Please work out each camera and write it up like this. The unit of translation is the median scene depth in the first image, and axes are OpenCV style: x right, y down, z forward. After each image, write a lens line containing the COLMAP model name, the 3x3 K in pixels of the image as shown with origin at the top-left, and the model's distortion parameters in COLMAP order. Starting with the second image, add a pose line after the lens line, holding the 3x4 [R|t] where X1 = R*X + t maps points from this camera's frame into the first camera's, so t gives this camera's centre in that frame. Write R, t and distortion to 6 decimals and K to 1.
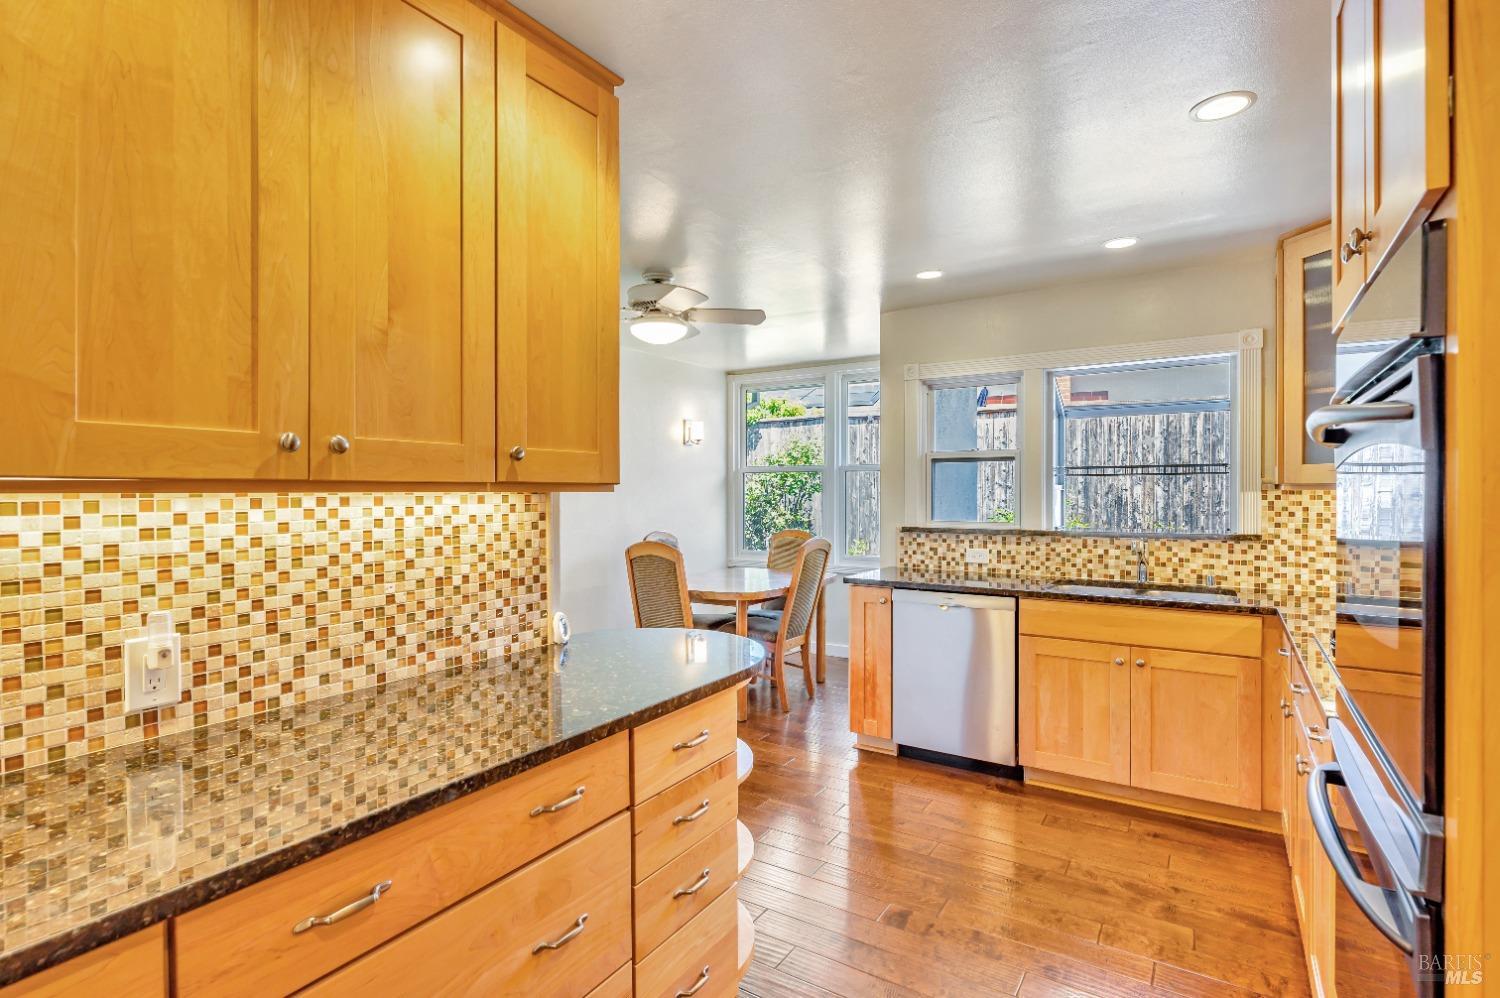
lens RADIAL K [[739.3, 0, 747.0], [0, 739.3, 495.5], [0, 0, 1]] dist [0.000067, -0.000012]
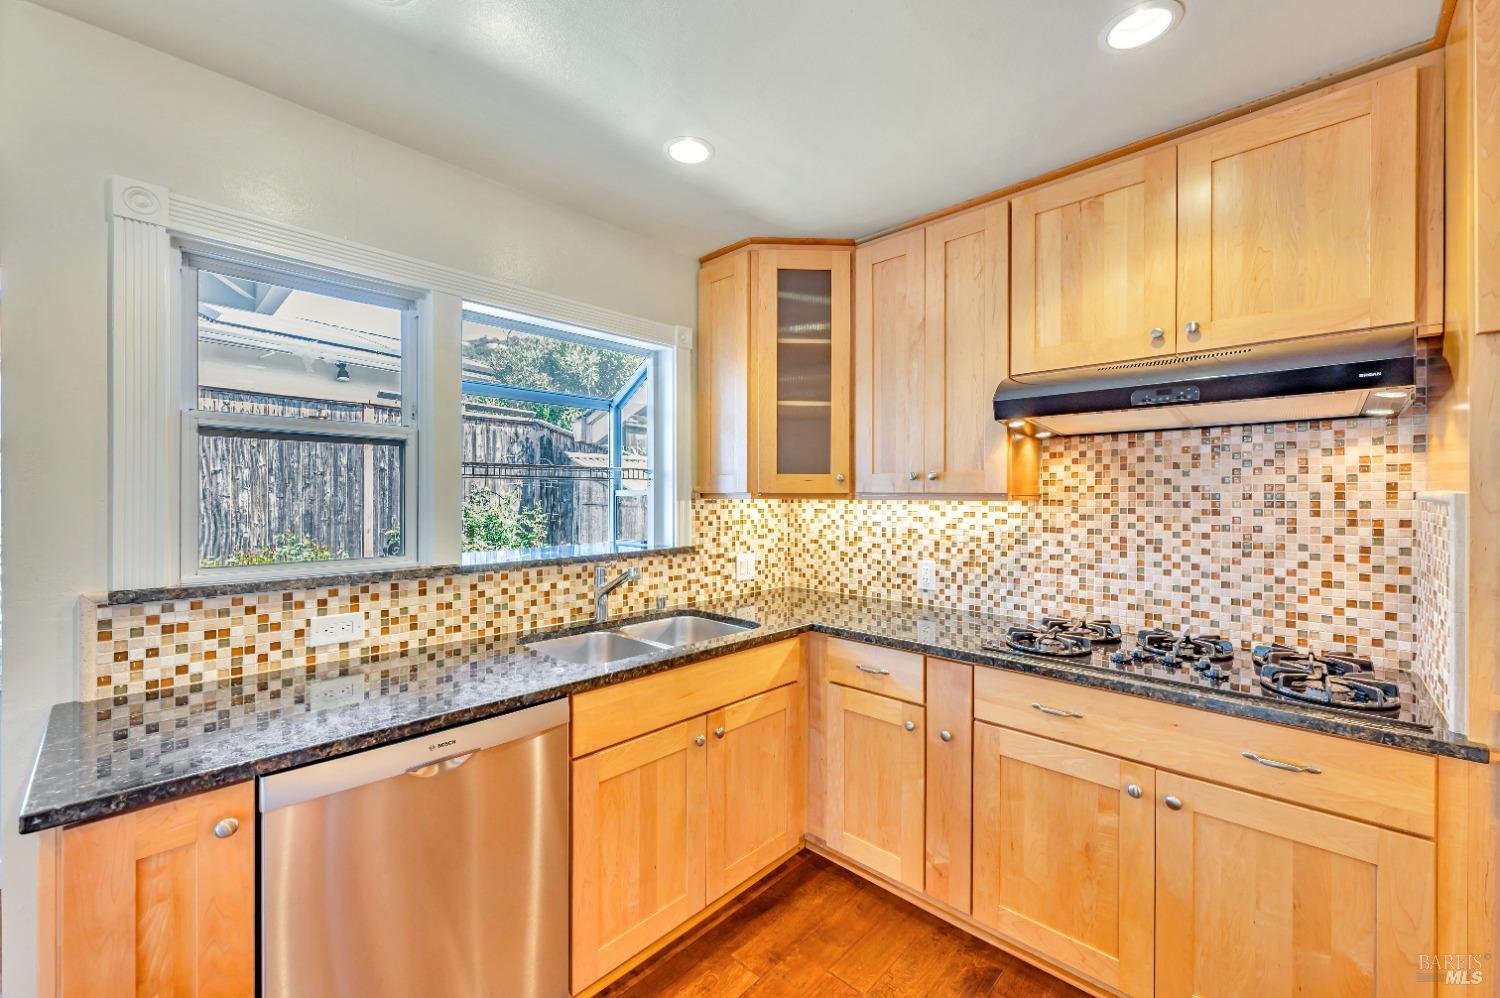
lens RADIAL K [[593.6, 0, 748.4], [0, 593.6, 500.5], [0, 0, 1]] dist [0.003888, 0.000360]
pose [[0.185086, -0.002398, 0.982719, -0.036703], [0.003166, 0.999993, 0.001844, -0.005775], [-0.982717, 0.002770, 0.185093, 0.687738]]
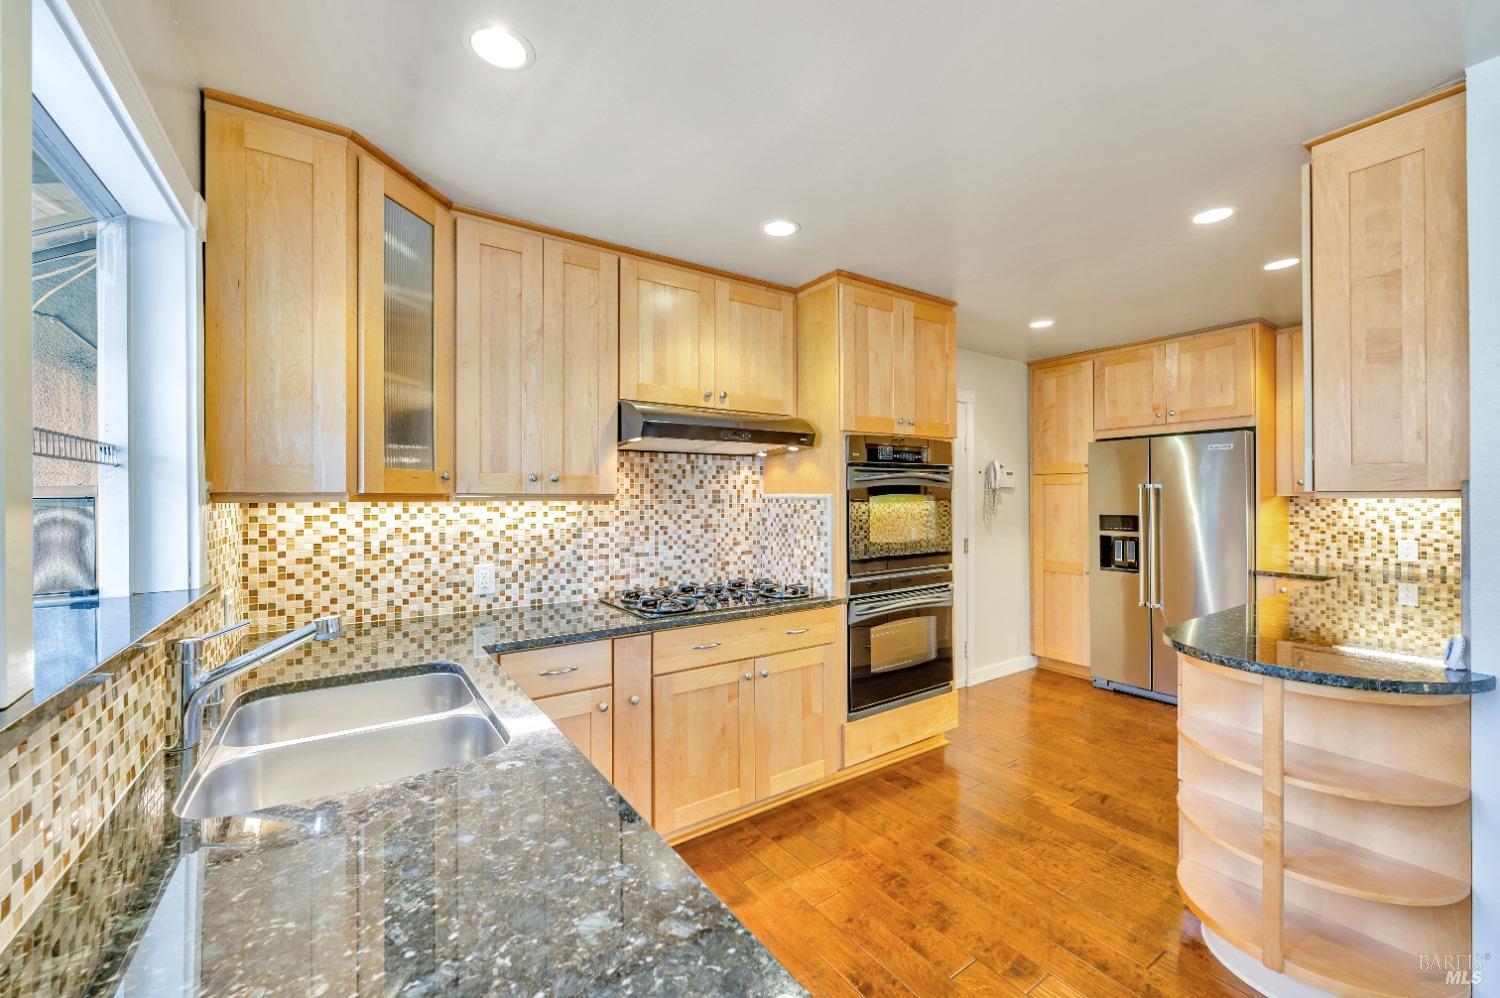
lens RADIAL K [[593.6, 0, 750.3], [0, 593.6, 495.9], [0, 0, 1]] dist [0.003888, 0.000360]
pose [[-0.919306, 0.007840, 0.393466, 0.189153], [0.008915, 0.999960, 0.000904, -0.008941], [-0.393443, 0.004338, -0.919339, 1.210676]]
